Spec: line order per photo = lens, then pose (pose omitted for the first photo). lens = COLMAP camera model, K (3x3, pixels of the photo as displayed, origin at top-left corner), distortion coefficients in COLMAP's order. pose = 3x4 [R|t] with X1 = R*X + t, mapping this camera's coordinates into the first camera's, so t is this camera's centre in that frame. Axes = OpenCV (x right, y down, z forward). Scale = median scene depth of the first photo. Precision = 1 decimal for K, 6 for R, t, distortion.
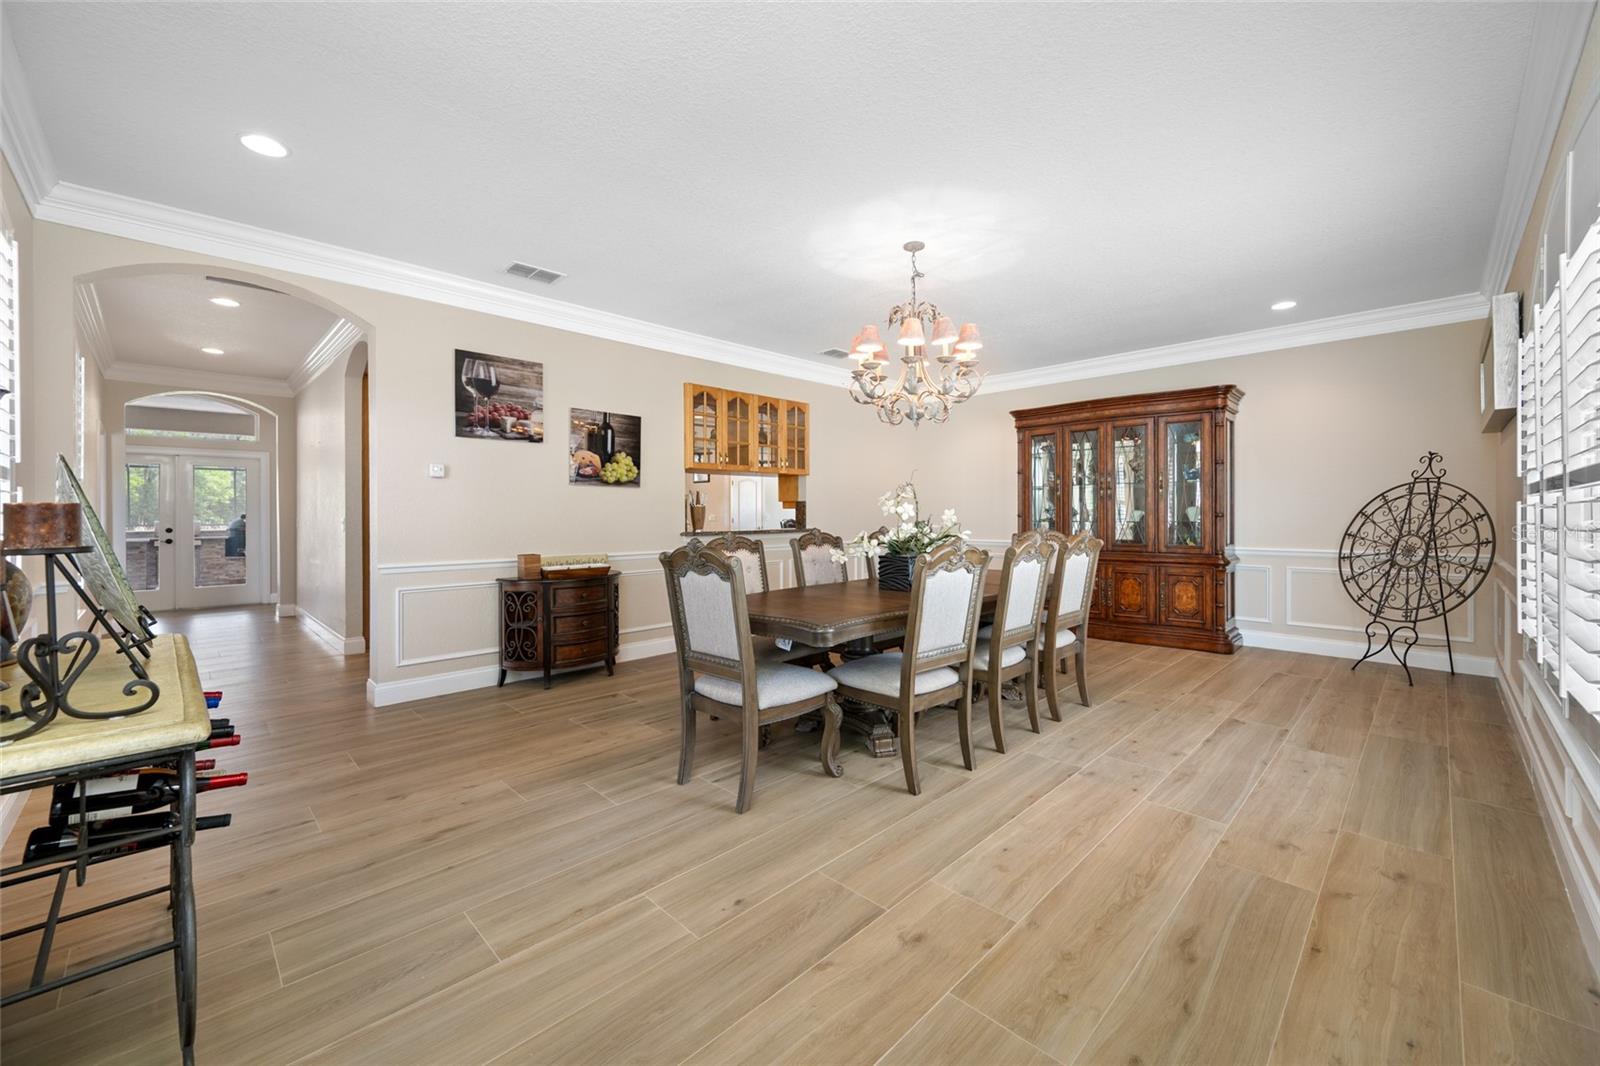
lens RADIAL K [[627.8, 0, 800.0], [0, 627.8, 533.0], [0, 0, 1]] dist [-0.000975, 0.000146]
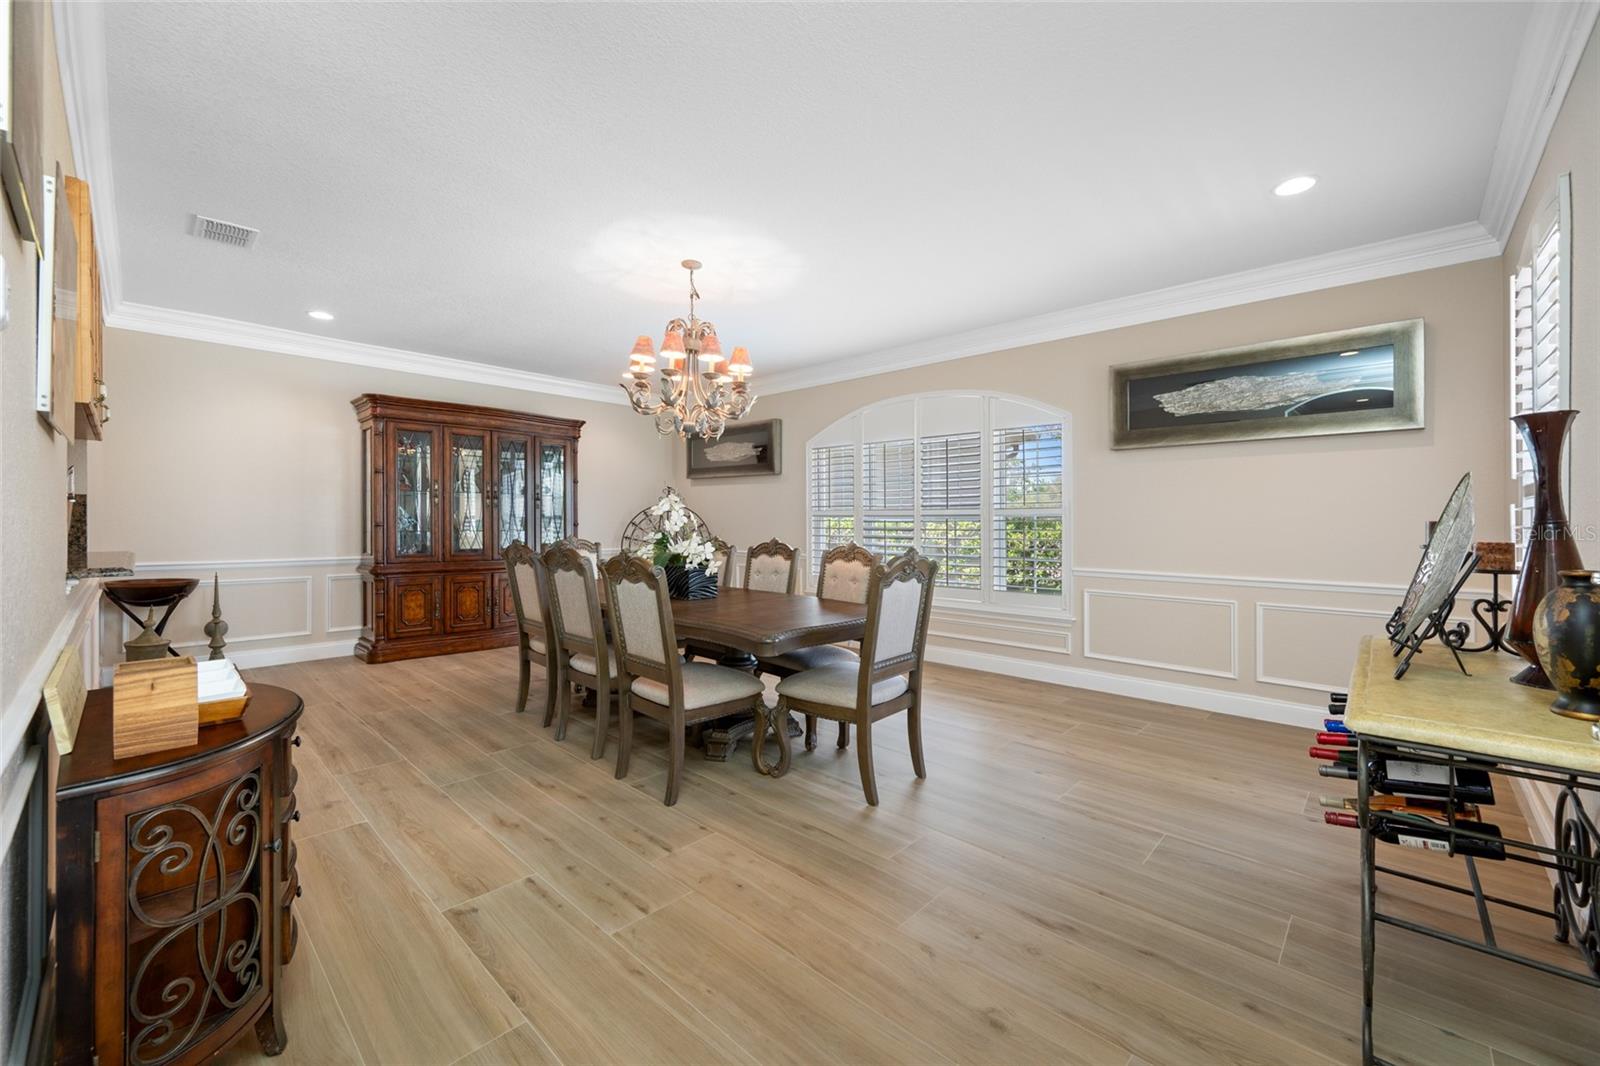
lens RADIAL K [[645.8, 0, 800.0], [0, 645.8, 533.0], [0, 0, 1]] dist [-0.001356, -0.000164]
pose [[-0.034547, -0.013825, 0.999307, -1.036407], [0.026263, 0.999546, 0.014736, -0.030653], [-0.999058, 0.026754, -0.034168, 1.008204]]
